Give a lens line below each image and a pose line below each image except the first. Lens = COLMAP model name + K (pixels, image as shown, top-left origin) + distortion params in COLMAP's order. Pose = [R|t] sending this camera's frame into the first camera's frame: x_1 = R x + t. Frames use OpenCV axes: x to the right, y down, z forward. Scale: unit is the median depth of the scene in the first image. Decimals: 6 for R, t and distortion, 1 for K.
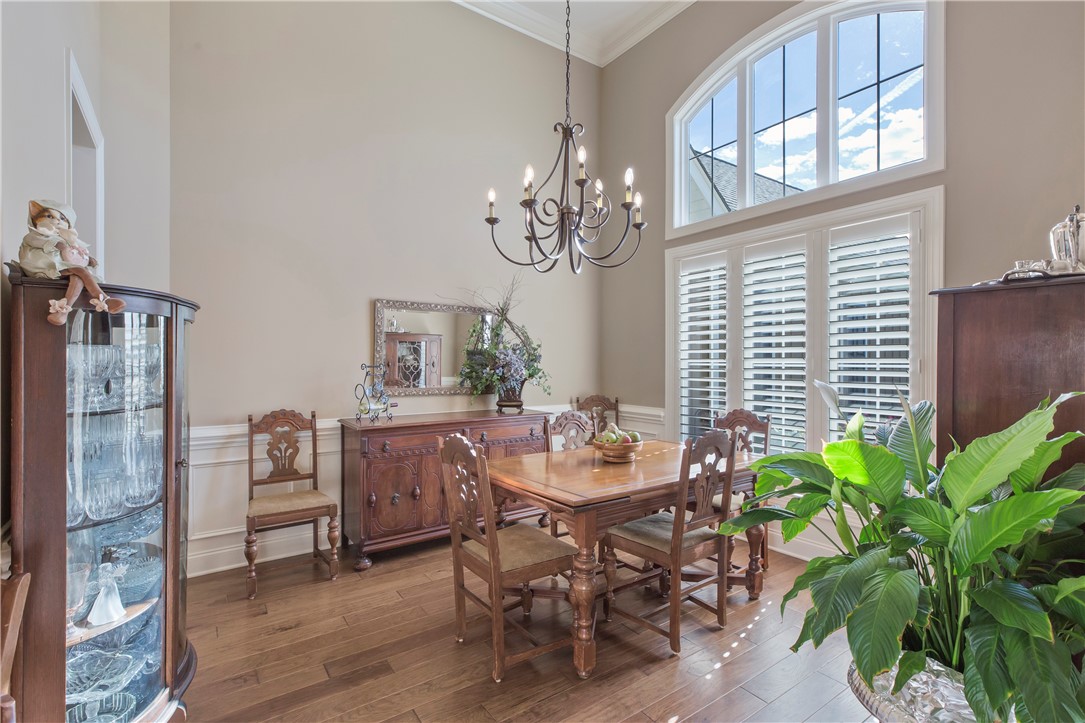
lens RADIAL K [[499.4, 0, 542.0], [0, 499.4, 362.6], [0, 0, 1]] dist [0.001529, 0.000585]
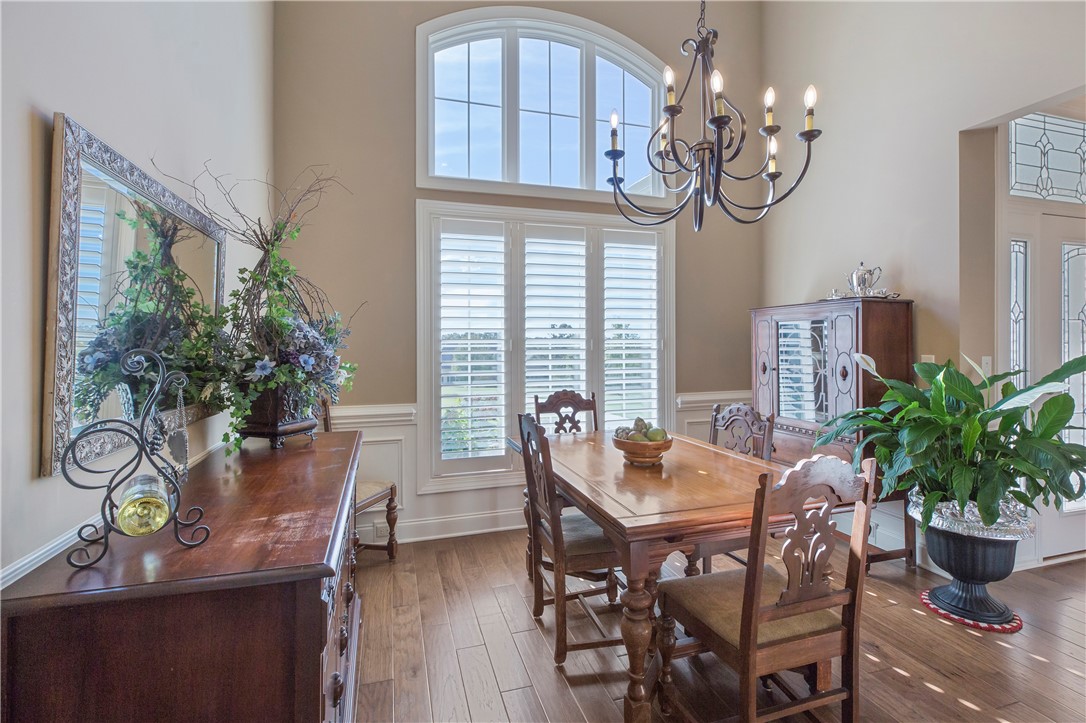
lens RADIAL K [[499.8, 0, 544.7], [0, 499.8, 341.5], [0, 0, 1]] dist [0.001529, 0.000585]
pose [[0.303851, 0.000087, 0.952720, -0.555598], [0.004449, 0.999989, -0.001510, -0.002161], [-0.952709, 0.004697, 0.303847, 0.733165]]
